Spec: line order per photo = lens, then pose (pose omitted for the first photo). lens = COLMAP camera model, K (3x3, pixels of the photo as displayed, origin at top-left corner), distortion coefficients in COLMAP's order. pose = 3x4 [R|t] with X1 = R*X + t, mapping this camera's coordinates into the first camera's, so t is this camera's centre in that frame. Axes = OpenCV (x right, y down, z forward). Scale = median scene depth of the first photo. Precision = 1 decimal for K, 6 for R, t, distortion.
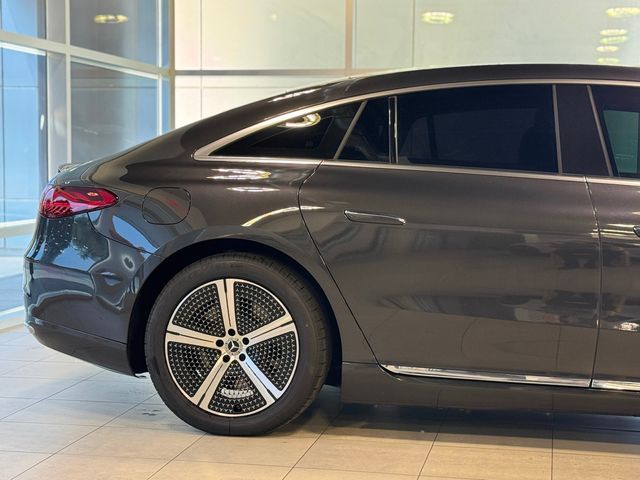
lens RADIAL K [[1107.9, 0, 316.9], [0, 1107.9, 239.2], [0, 0, 1]] dist [0.160062, 0.000000]
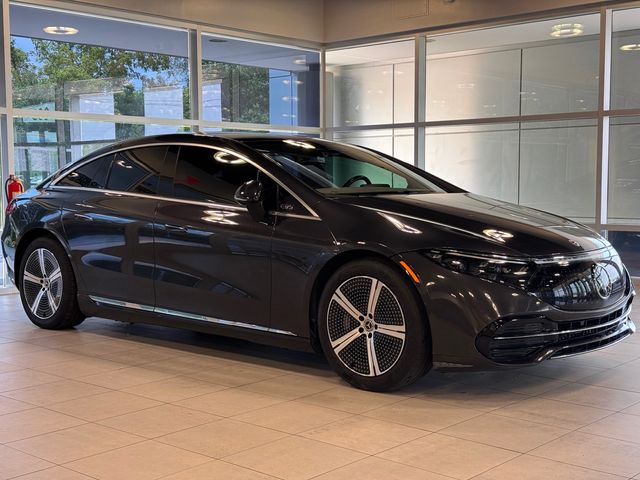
lens RADIAL K [[872.7, 0, 319.7], [0, 872.7, 239.9], [0, 0, 1]] dist [0.083527, 0.000000]
pose [[0.871787, 0.025582, -0.489216, 1.023915], [-0.029627, 0.999561, -0.000525, 0.006314], [0.488988, 0.014952, 0.872163, -0.105882]]
